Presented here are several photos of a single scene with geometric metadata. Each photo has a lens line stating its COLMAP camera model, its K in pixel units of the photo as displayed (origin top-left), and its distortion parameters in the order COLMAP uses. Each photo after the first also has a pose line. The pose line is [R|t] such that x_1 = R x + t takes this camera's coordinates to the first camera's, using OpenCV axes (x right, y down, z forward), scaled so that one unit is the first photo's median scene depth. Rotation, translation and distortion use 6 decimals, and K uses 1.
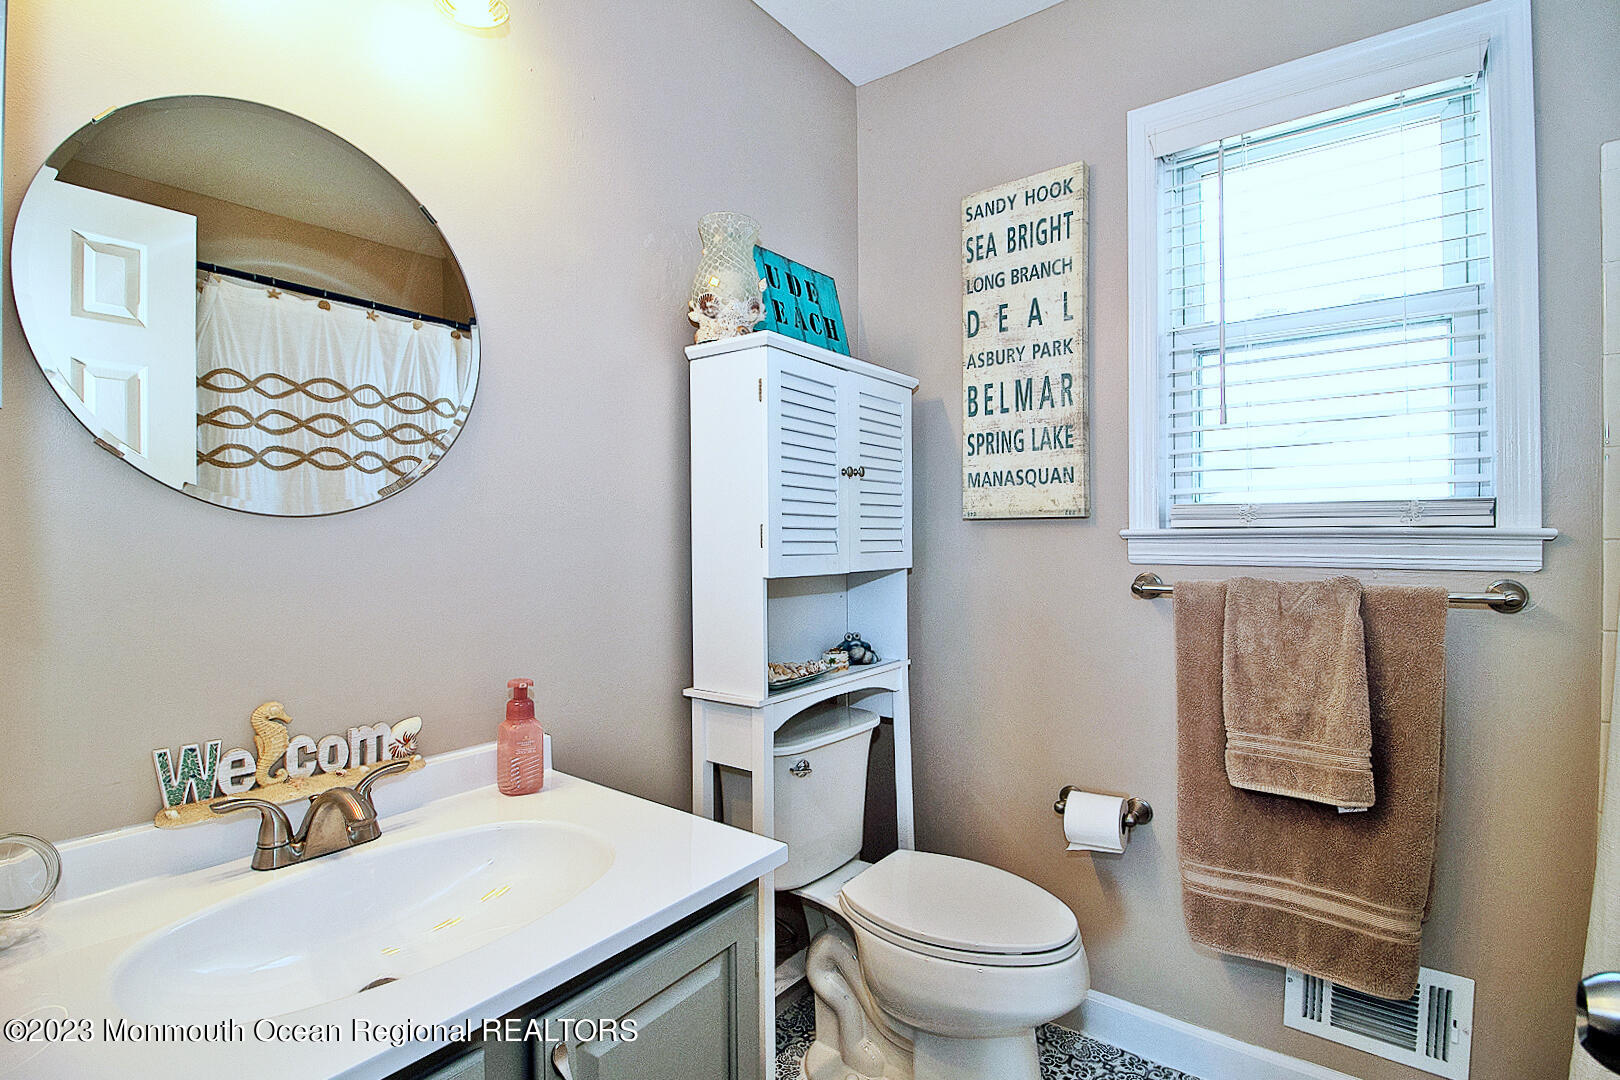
lens RADIAL K [[754.3, 0, 815.8], [0, 754.3, 535.0], [0, 0, 1]] dist [-0.004792, -0.011021]
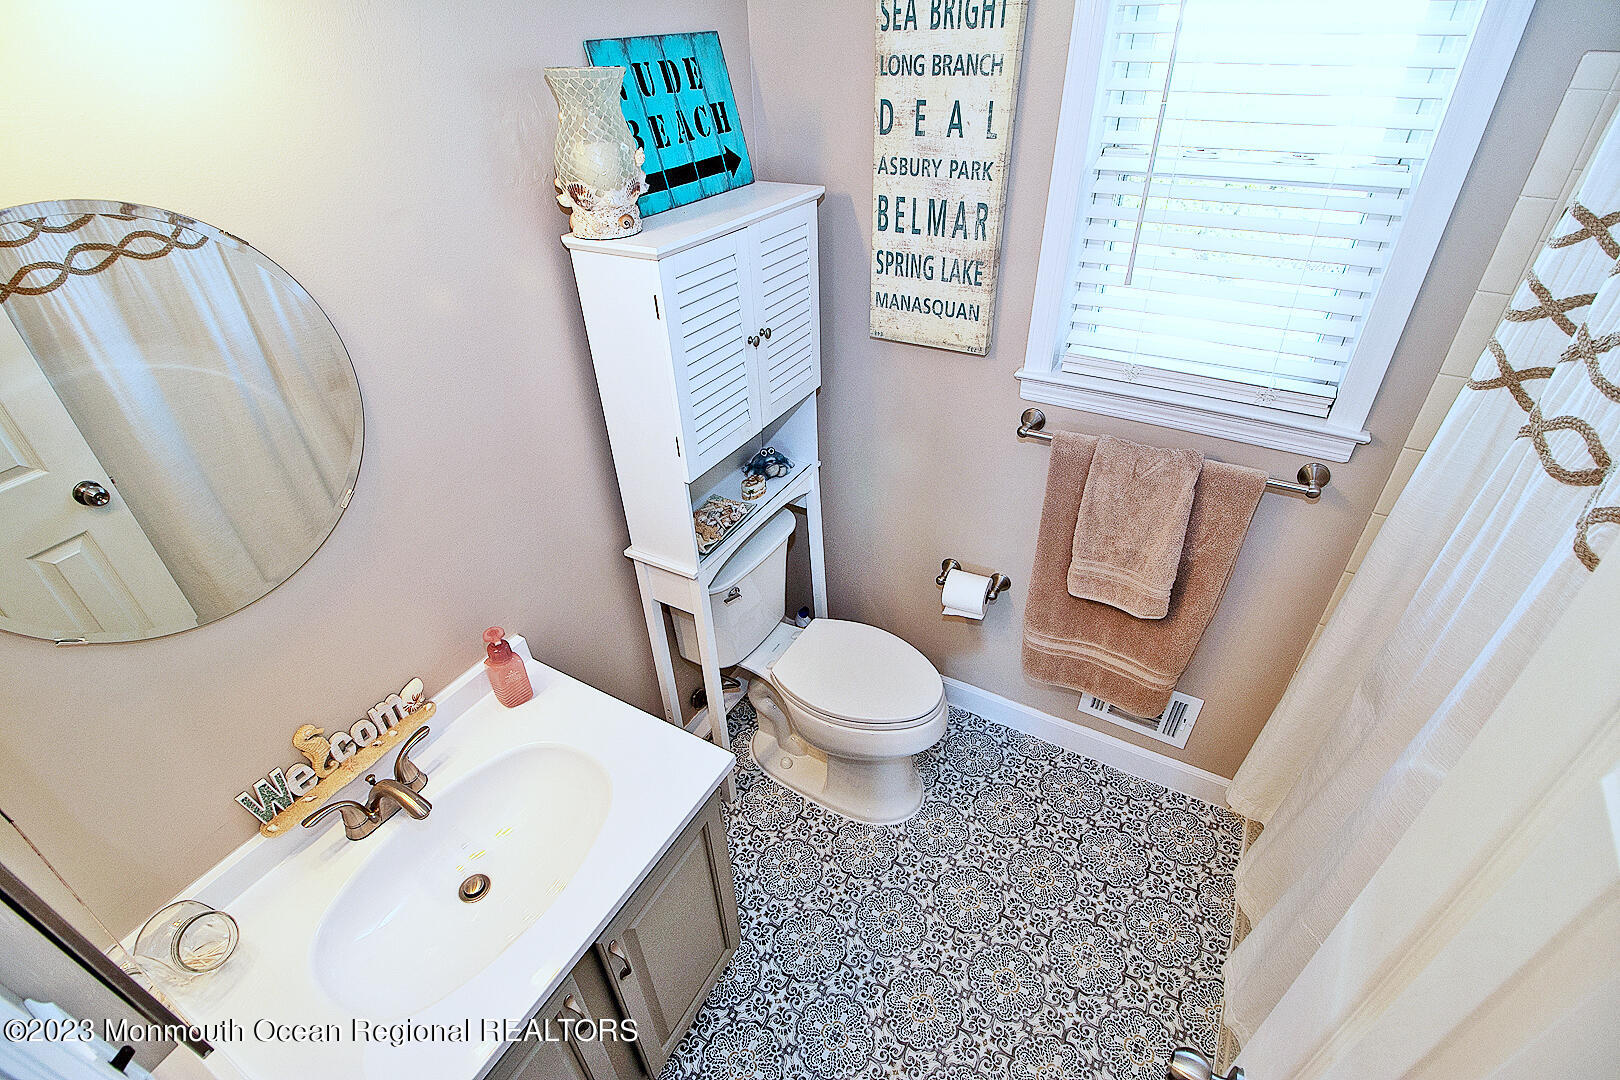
lens RADIAL K [[754.3, 0, 816.6], [0, 754.3, 517.1], [0, 0, 1]] dist [-0.004792, -0.011021]
pose [[0.992448, -0.085654, 0.087813, 0.017484], [0.020560, 0.821872, 0.569301, -0.459929], [-0.120934, -0.563196, 0.817426, 0.056776]]
